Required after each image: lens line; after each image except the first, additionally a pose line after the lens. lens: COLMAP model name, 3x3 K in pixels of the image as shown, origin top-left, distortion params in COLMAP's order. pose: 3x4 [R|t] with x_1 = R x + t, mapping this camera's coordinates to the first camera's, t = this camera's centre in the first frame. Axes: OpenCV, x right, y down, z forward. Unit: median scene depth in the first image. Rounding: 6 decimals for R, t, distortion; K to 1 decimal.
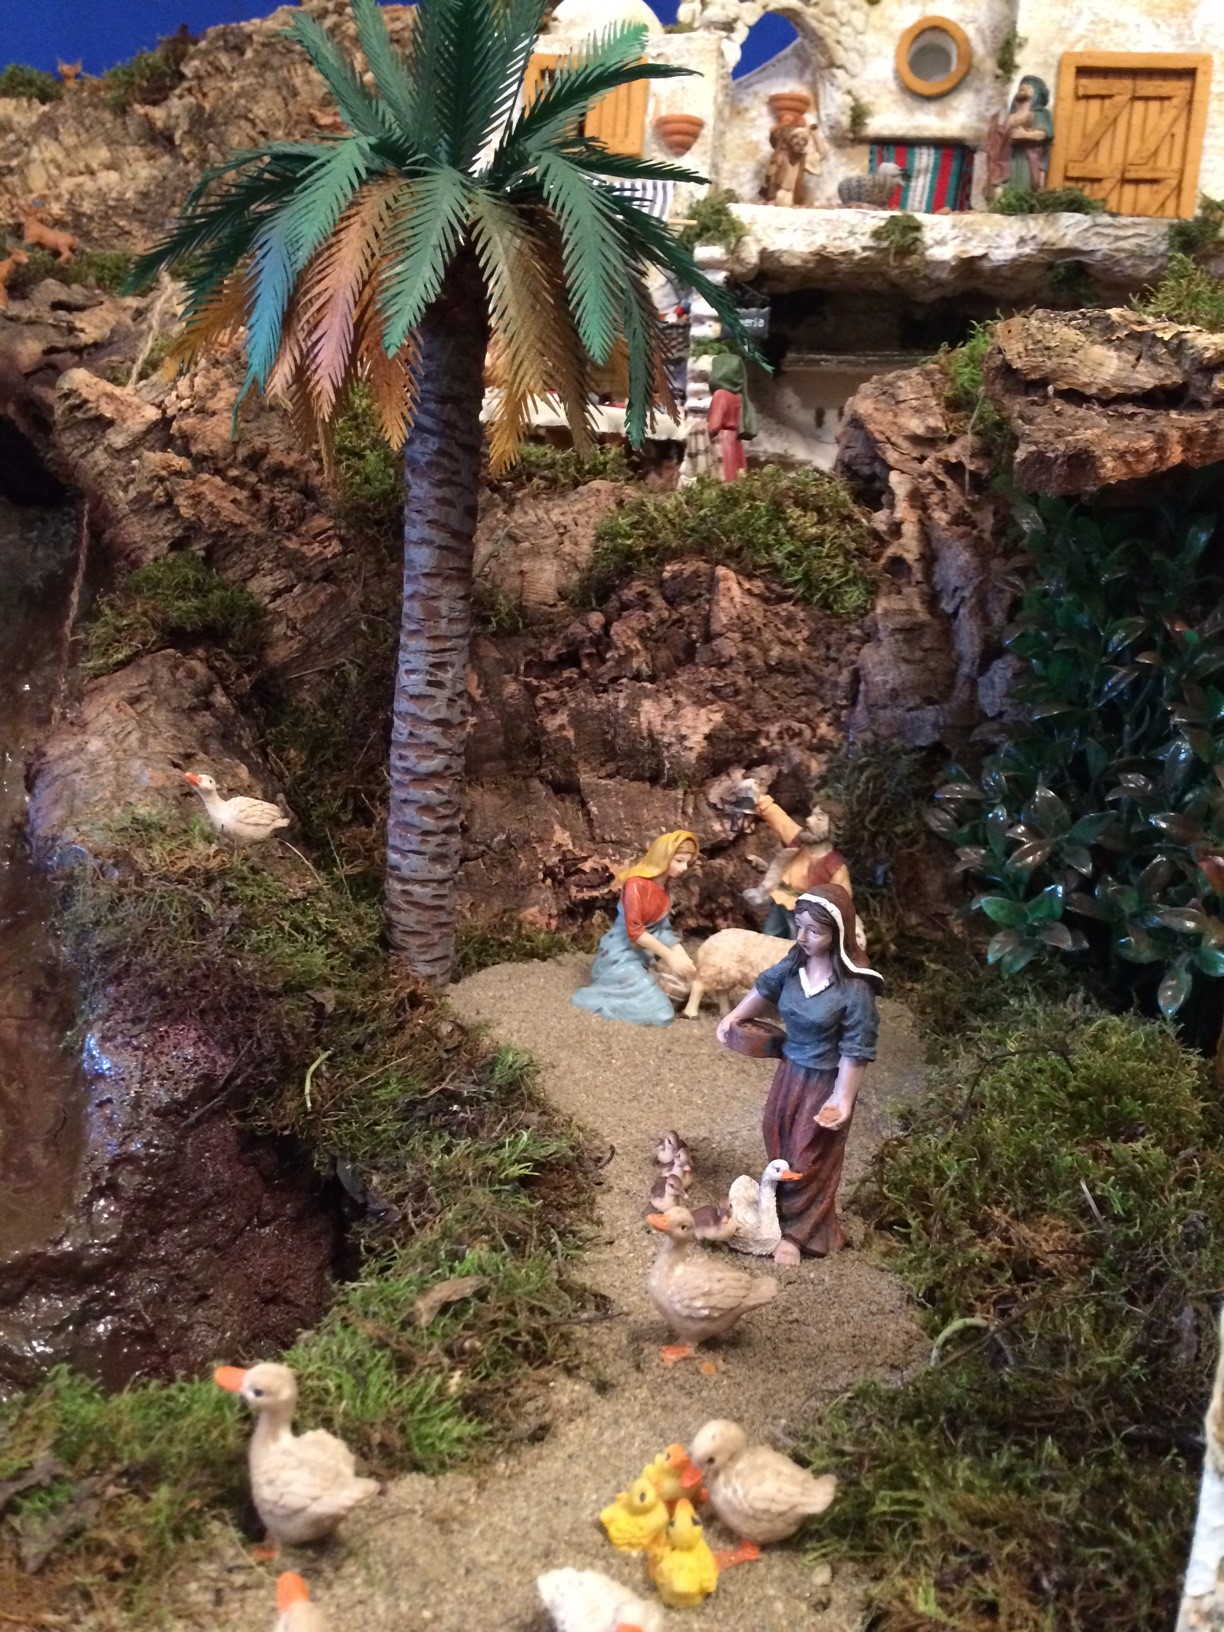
lens RADIAL K [[1387.7, 0, 616.2], [0, 1387.7, 825.2], [0, 0, 1]] dist [0.120870, -0.193033]
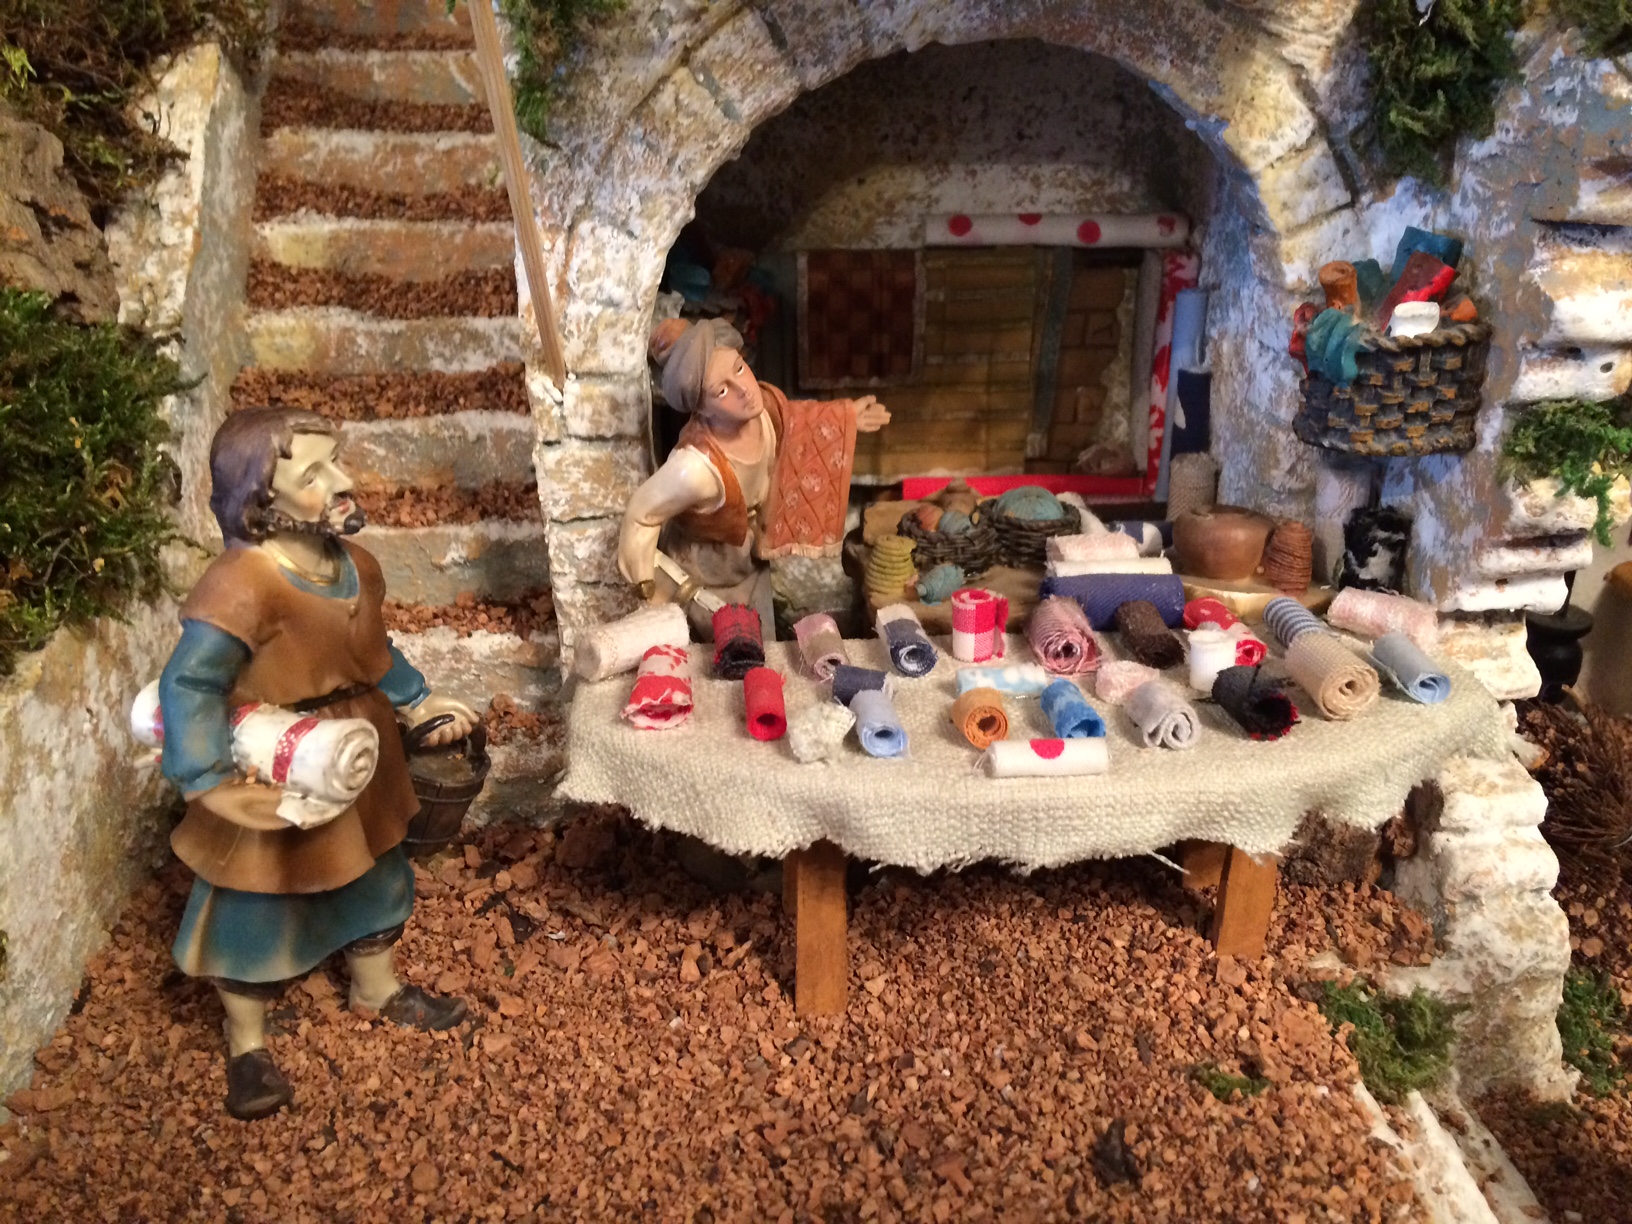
lens RADIAL K [[1387.7, 0, 824.2], [0, 1387.7, 602.2], [0, 0, 1]] dist [0.120870, -0.193033]
pose [[0.971866, -0.156186, 0.176302, -0.119233], [0.112576, 0.965510, 0.234771, -0.365135], [-0.206889, -0.208319, 0.955929, 0.717850]]
